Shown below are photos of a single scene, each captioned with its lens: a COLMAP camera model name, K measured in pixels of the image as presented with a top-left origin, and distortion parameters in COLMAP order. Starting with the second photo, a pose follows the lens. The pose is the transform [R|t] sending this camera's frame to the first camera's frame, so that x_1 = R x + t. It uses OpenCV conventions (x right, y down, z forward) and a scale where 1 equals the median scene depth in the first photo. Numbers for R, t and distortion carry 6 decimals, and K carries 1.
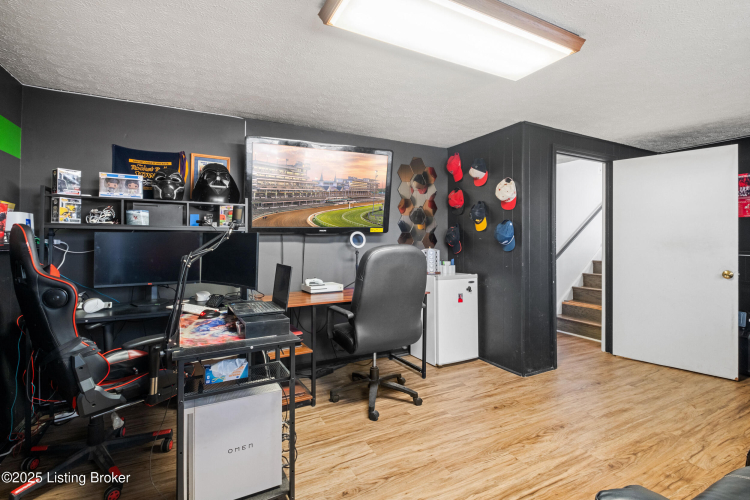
lens RADIAL K [[348.6, 0, 372.2], [0, 348.6, 255.3], [0, 0, 1]] dist [0.009121, -0.000324]
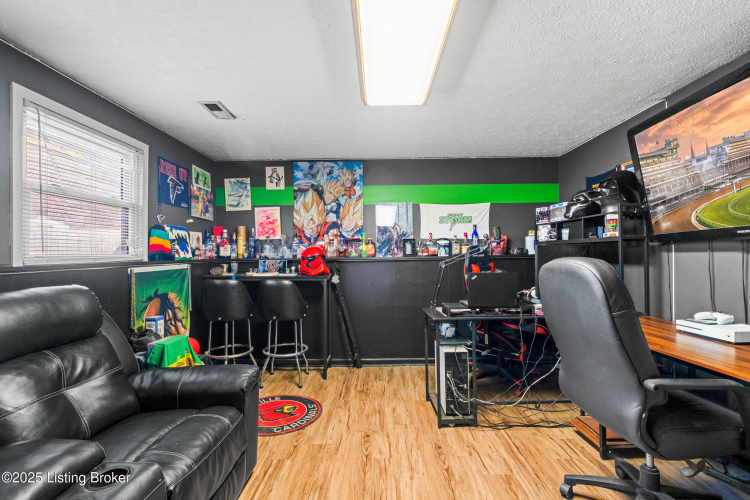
lens RADIAL K [[348.6, 0, 373.6], [0, 348.6, 243.9], [0, 0, 1]] dist [0.009121, -0.000324]
pose [[-0.438277, -0.004050, -0.898831, 0.675090], [-0.012941, 0.999915, 0.001805, -0.048904], [0.898747, 0.012423, -0.438292, 0.744436]]
